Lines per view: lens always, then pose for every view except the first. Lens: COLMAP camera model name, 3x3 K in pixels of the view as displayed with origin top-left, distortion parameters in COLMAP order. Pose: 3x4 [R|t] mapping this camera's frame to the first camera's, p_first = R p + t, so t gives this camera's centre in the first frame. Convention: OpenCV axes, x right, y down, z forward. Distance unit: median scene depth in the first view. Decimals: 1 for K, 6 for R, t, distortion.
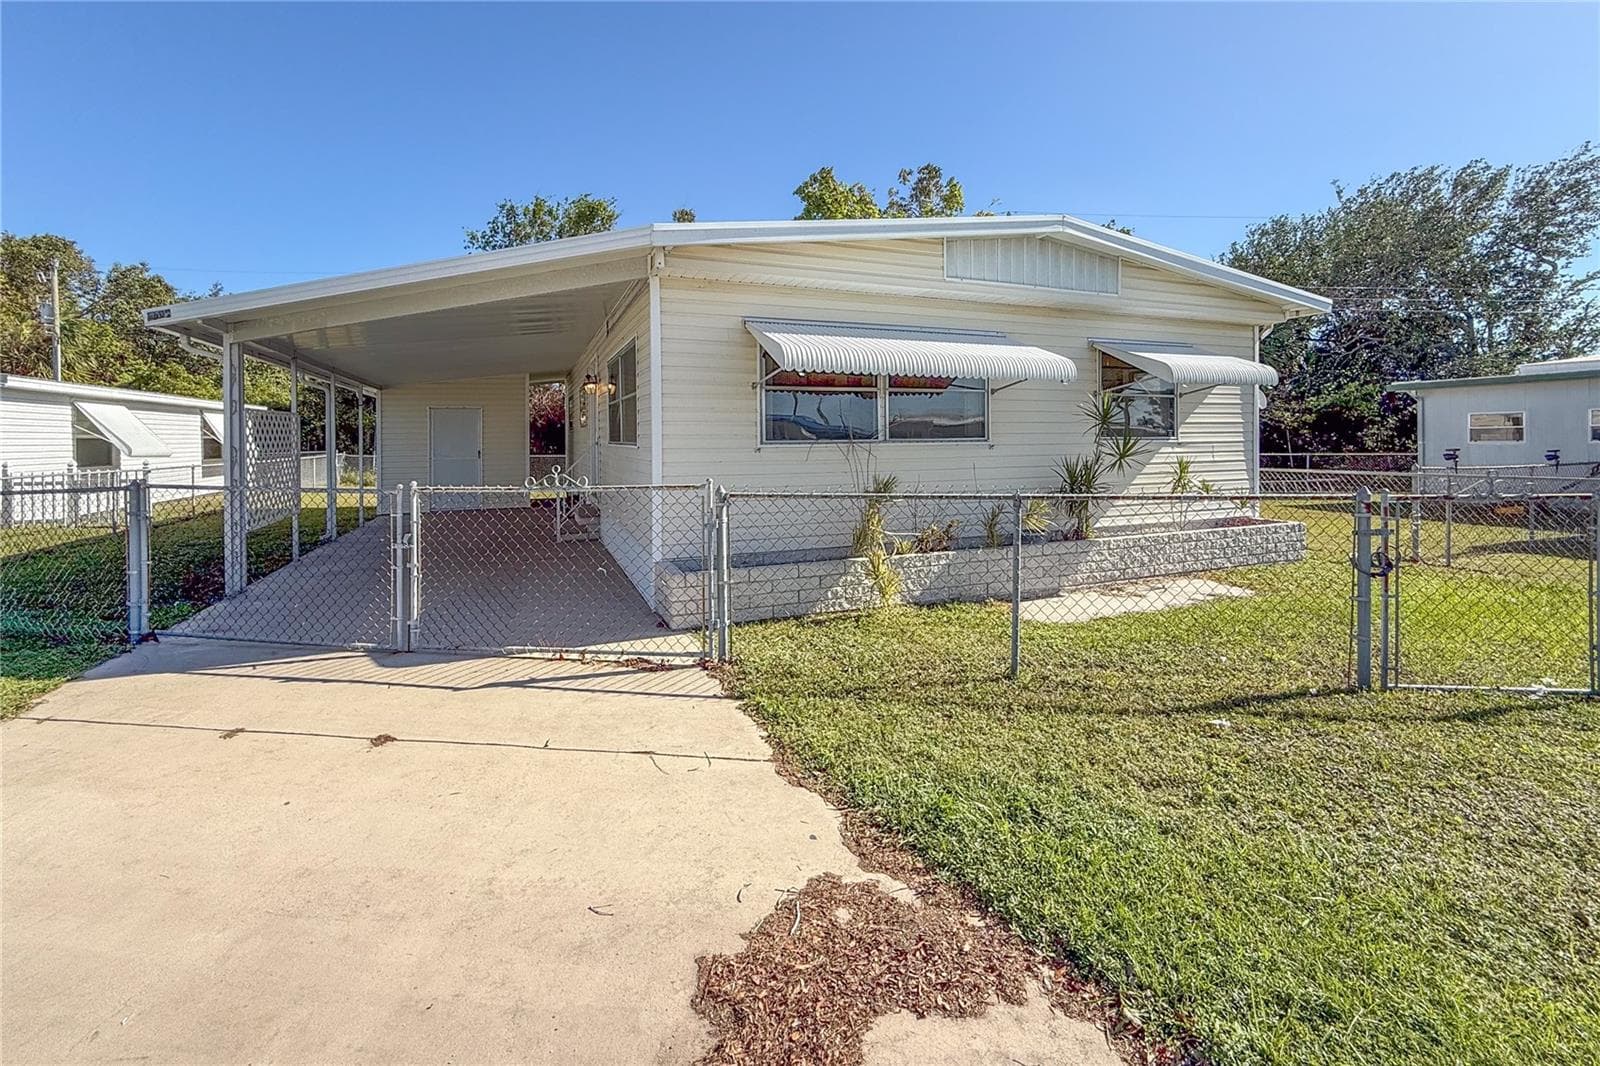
lens RADIAL K [[688.3, 0, 803.7], [0, 688.3, 446.6], [0, 0, 1]] dist [-0.000471, -0.000020]
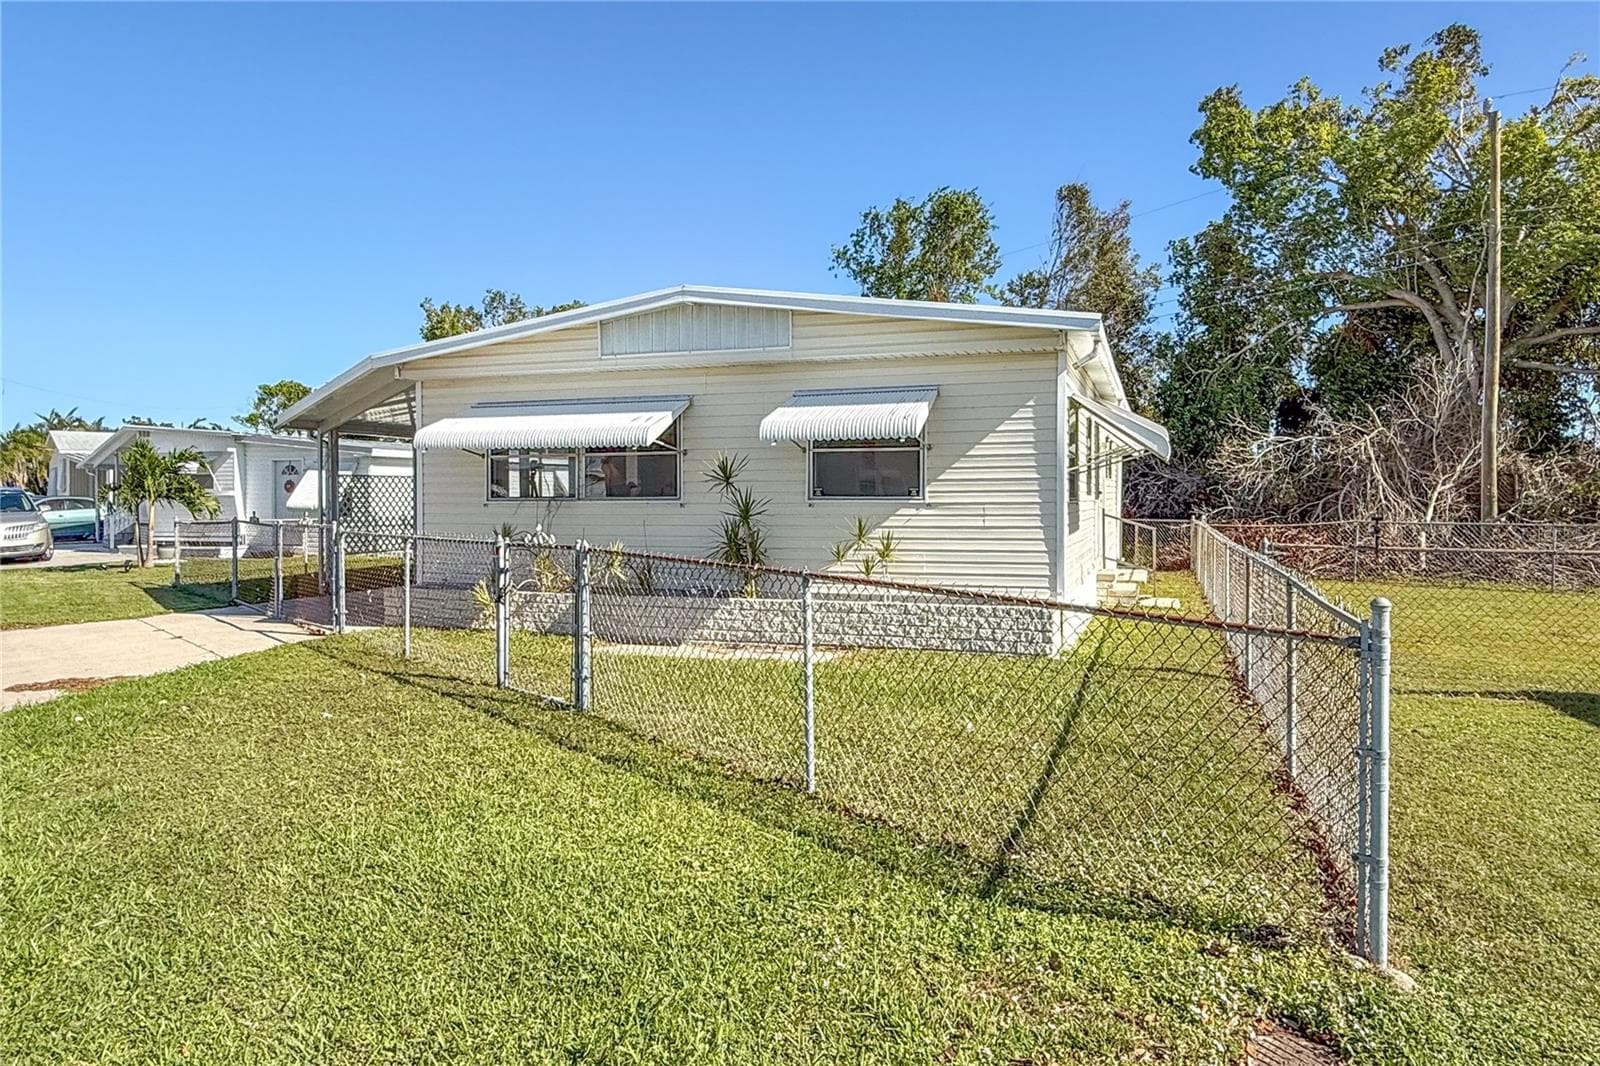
lens RADIAL K [[1049.7, 0, 800.0], [0, 1049.7, 533.0], [0, 0, 1]] dist [0.002532, 0.000412]
pose [[0.746427, 0.028856, -0.664841, 1.566027], [-0.009164, 0.999410, 0.033089, -0.013087], [0.665404, -0.018606, 0.746252, -0.078567]]
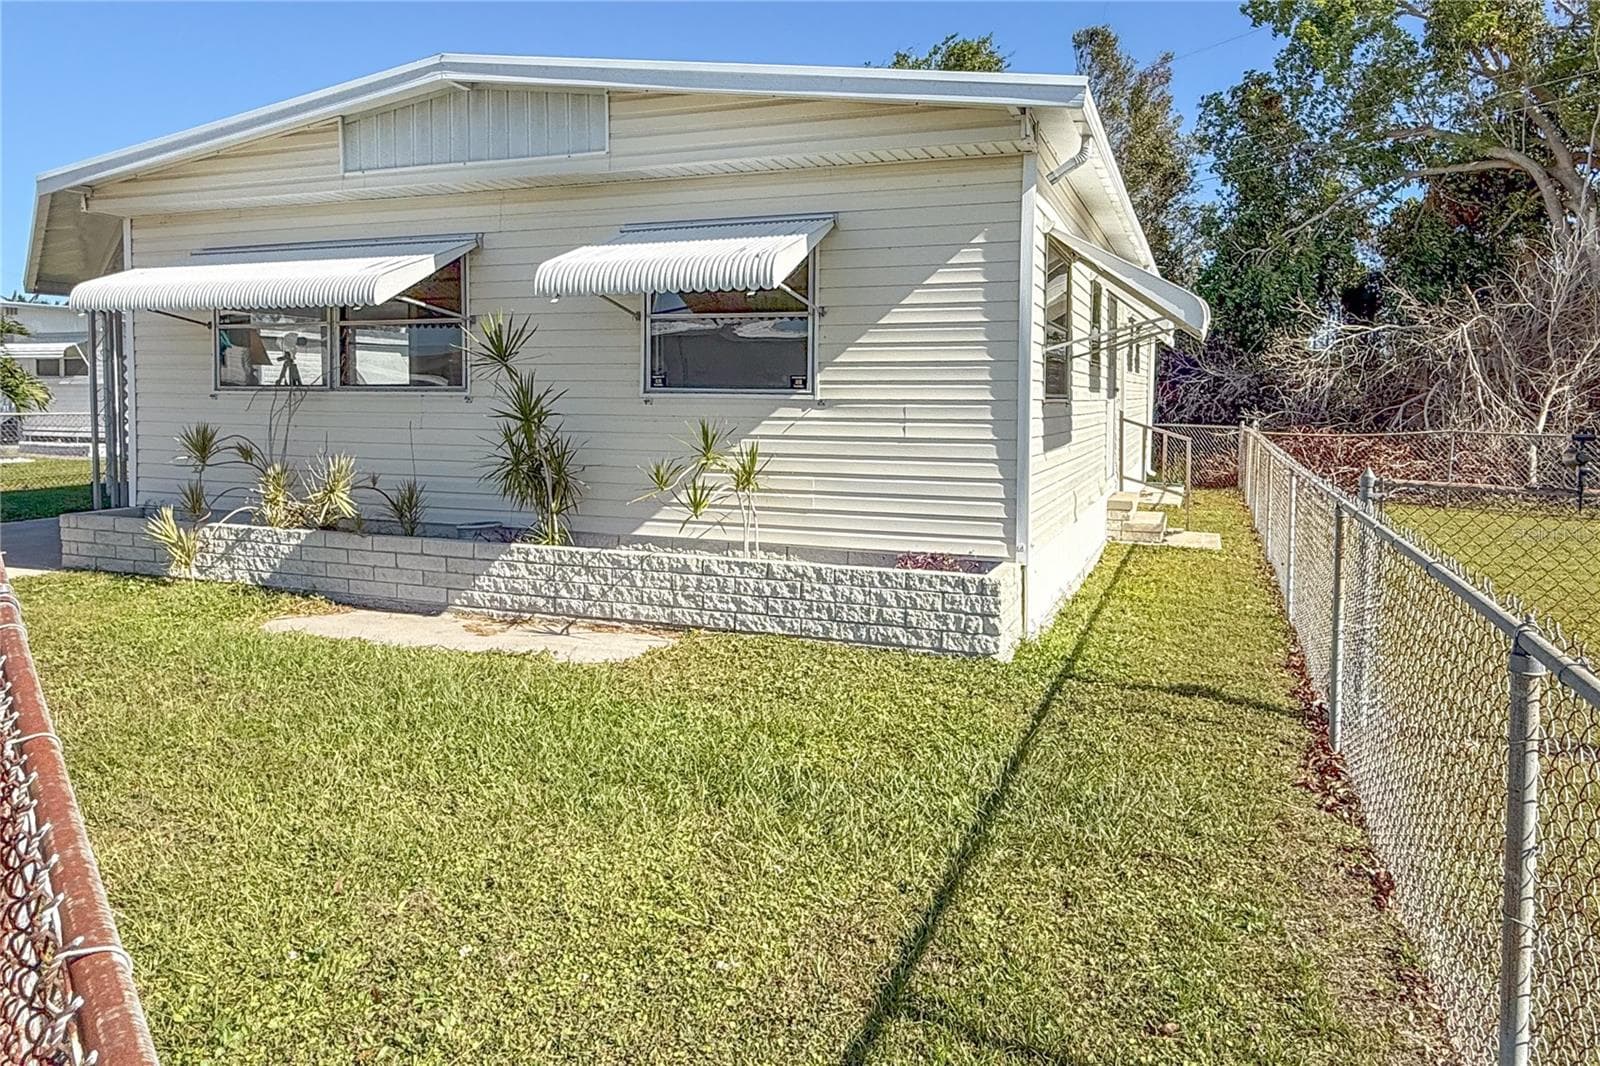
lens RADIAL K [[1080.5, 0, 798.9], [0, 1080.5, 443.6], [0, 0, 1]] dist [0.000643, -0.000222]
pose [[0.725322, 0.045159, -0.686927, 1.356527], [-0.020599, 0.998823, 0.043913, -0.010553], [0.688102, -0.017701, 0.725398, 0.461571]]
